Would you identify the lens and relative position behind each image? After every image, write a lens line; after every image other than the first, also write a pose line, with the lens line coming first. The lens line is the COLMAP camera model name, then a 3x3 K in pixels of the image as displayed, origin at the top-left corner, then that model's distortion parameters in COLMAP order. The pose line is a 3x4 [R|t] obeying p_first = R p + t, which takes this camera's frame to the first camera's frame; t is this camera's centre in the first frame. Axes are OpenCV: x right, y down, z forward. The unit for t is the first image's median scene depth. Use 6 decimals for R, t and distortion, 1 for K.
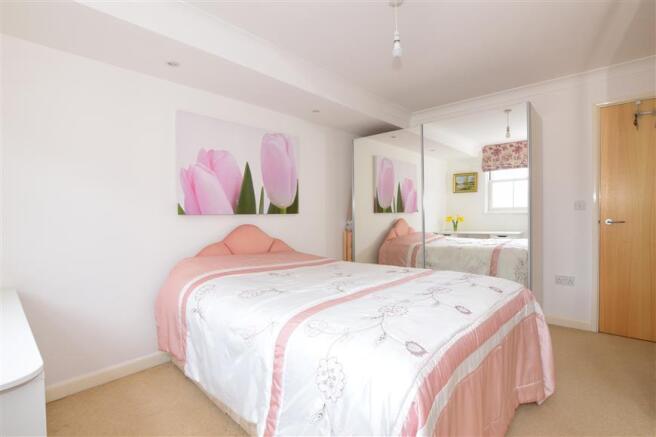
lens RADIAL K [[327.2, 0, 328.0], [0, 327.2, 218.5], [0, 0, 1]] dist [0.000682, 0.000029]
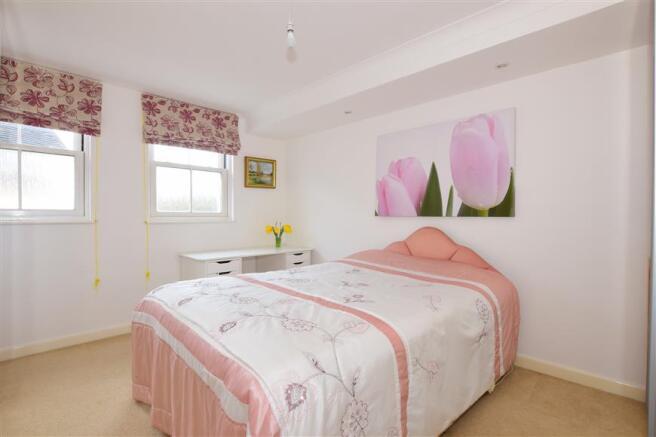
lens RADIAL K [[320.6, 0, 328.0], [0, 320.6, 218.5], [0, 0, 1]] dist [-0.065226, 0.000067]
pose [[-0.072016, 0.017827, -0.997244, 0.718813], [-0.016145, 0.999688, 0.019037, -0.020171], [0.997273, 0.017472, -0.071706, 0.771543]]
